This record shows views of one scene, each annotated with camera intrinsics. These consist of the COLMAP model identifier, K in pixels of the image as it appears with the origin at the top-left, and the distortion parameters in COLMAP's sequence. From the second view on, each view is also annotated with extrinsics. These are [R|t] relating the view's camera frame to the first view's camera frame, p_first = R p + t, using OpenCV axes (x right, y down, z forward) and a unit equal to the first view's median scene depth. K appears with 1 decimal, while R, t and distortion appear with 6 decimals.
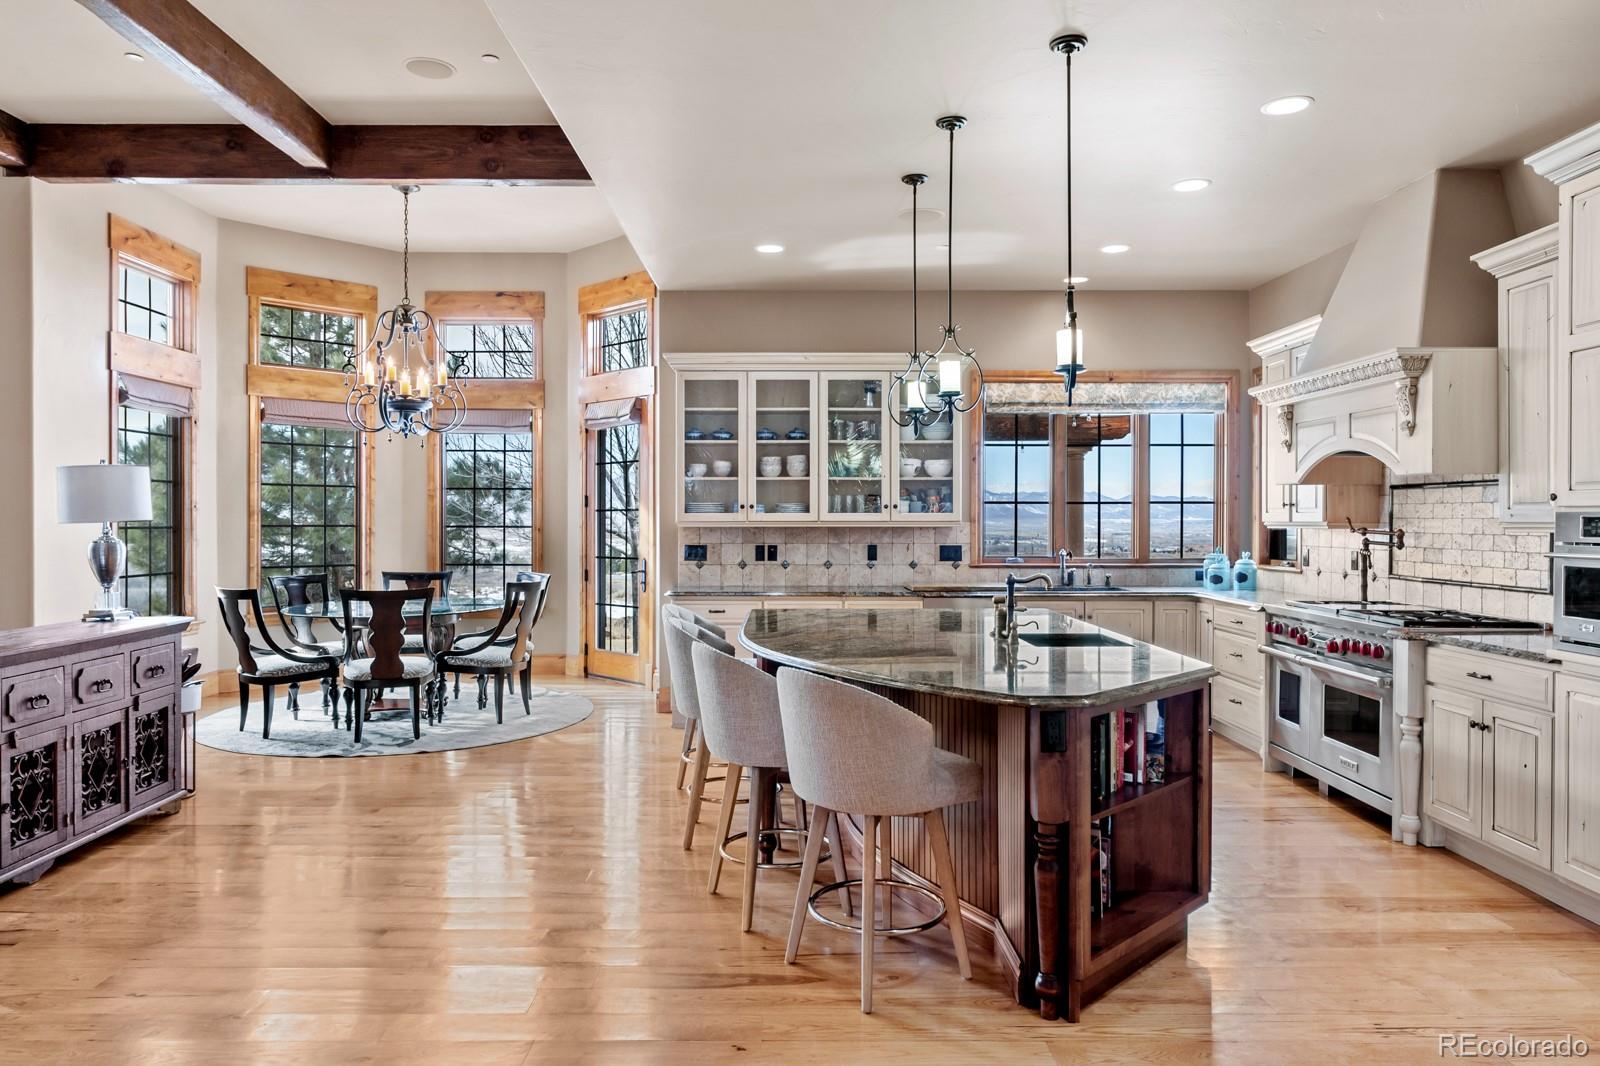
lens RADIAL K [[1032.7, 0, 800.0], [0, 1032.7, 533.0], [0, 0, 1]] dist [-0.007031, -0.002465]
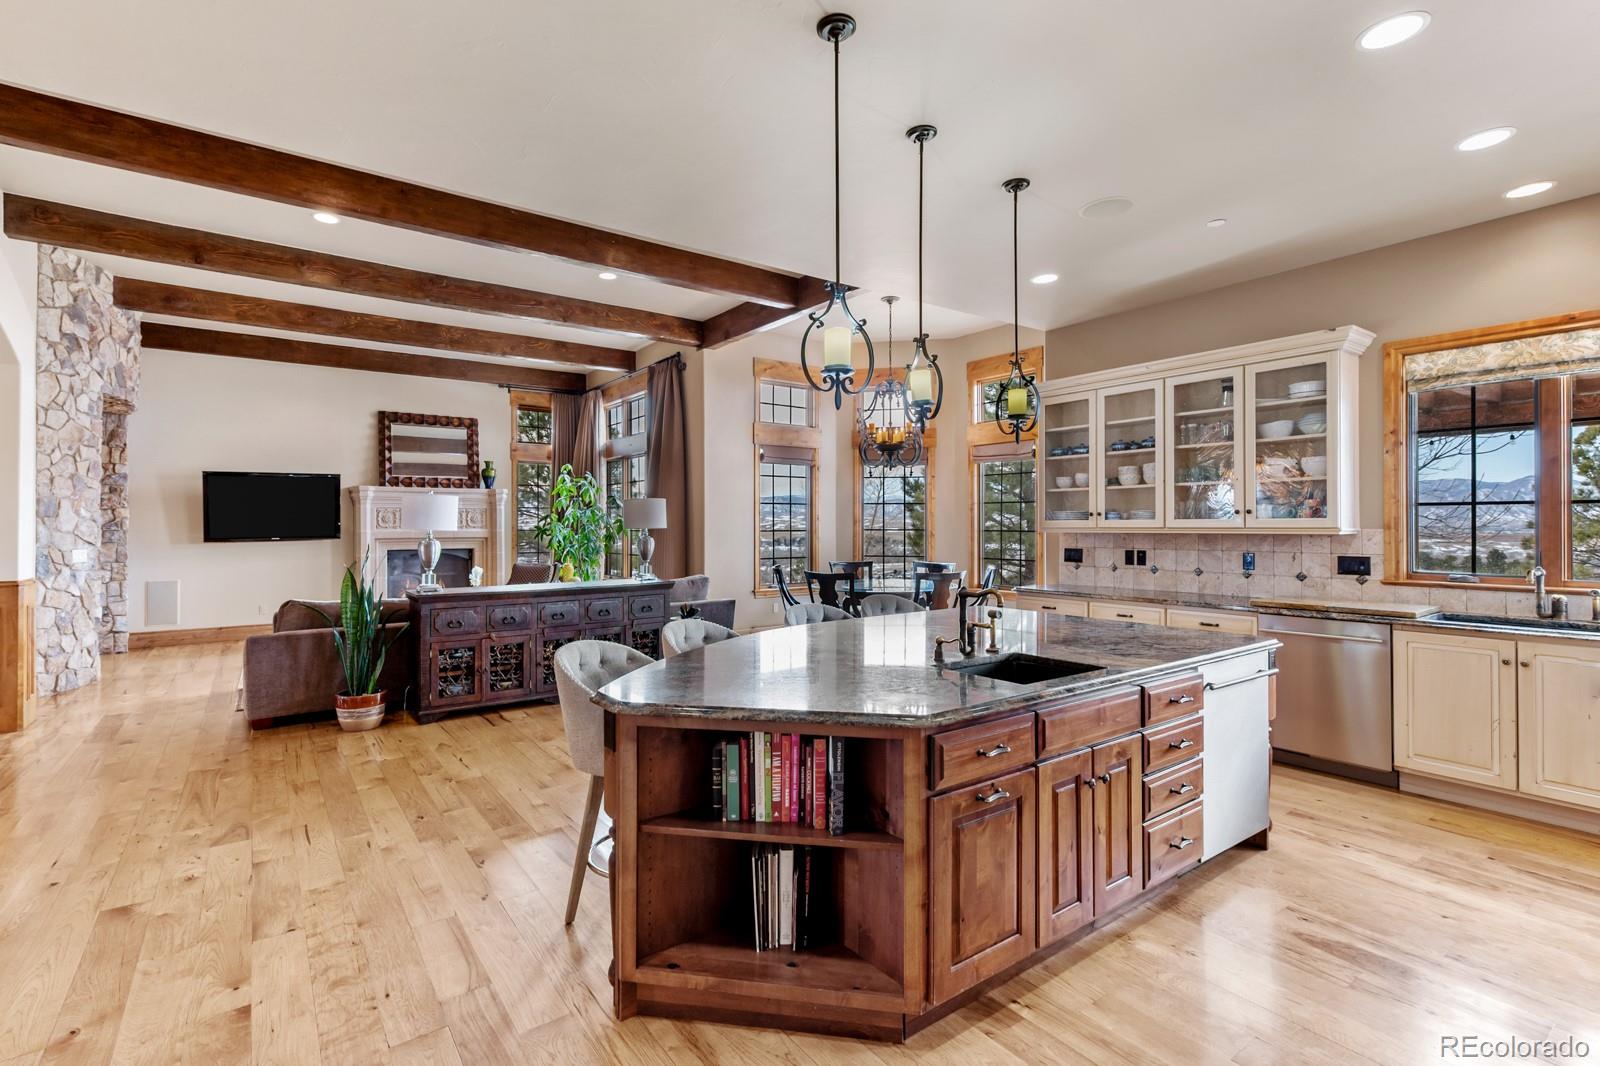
lens RADIAL K [[729.6, 0, 779.7], [0, 729.6, 525.2], [0, 0, 1]] dist [0.003690, 0.000414]
pose [[0.568349, -0.001570, -0.822786, 0.385759], [-0.008890, 0.999928, -0.008049, -0.004678], [0.822740, 0.011889, 0.568294, 0.287190]]
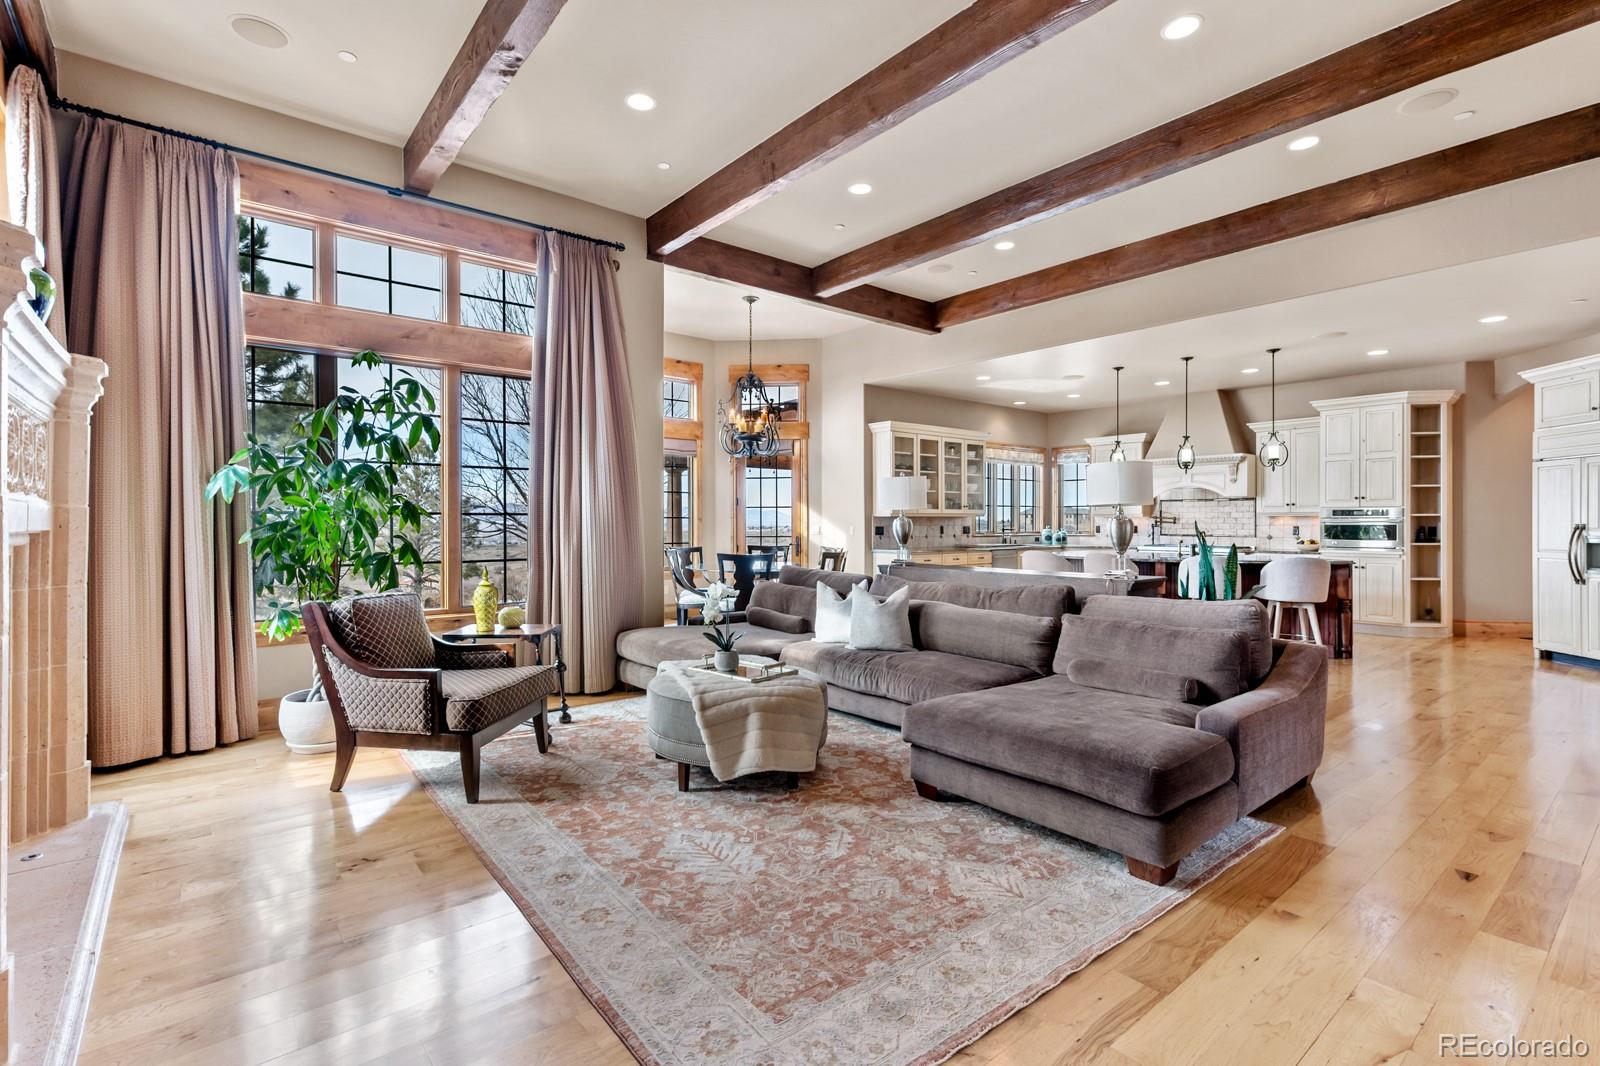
lens RADIAL K [[729.6, 0, 779.7], [0, 729.6, 525.2], [0, 0, 1]] dist [0.003690, 0.000414]
pose [[0.788007, -0.003444, 0.615657, -1.064303], [0.008464, 0.999950, -0.005240, 0.015320], [-0.615609, 0.009340, 0.787997, 0.102960]]
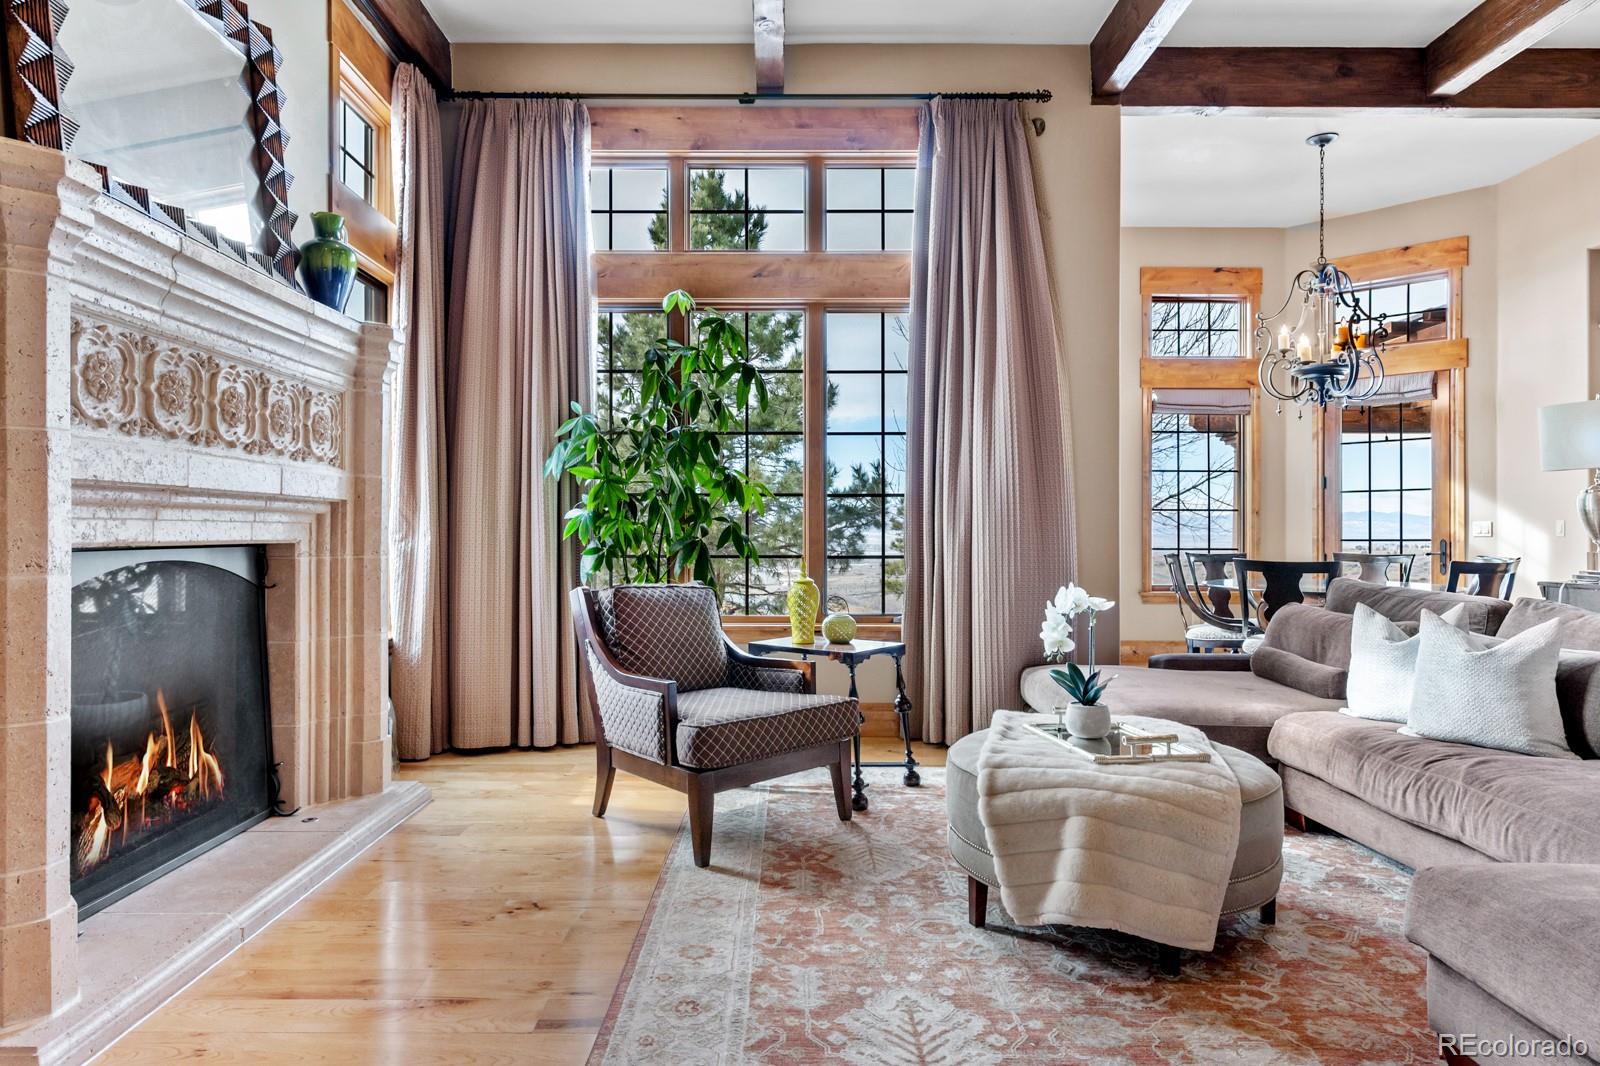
lens RADIAL K [[938.1, 0, 783.4], [0, 938.1, 537.4], [0, 0, 1]] dist [-0.000044, 0.001934]
pose [[0.999979, 0.000870, -0.006386, -0.894330], [-0.000927, 0.999960, -0.008916, 0.036837], [0.006378, 0.008922, 0.999940, 0.148085]]
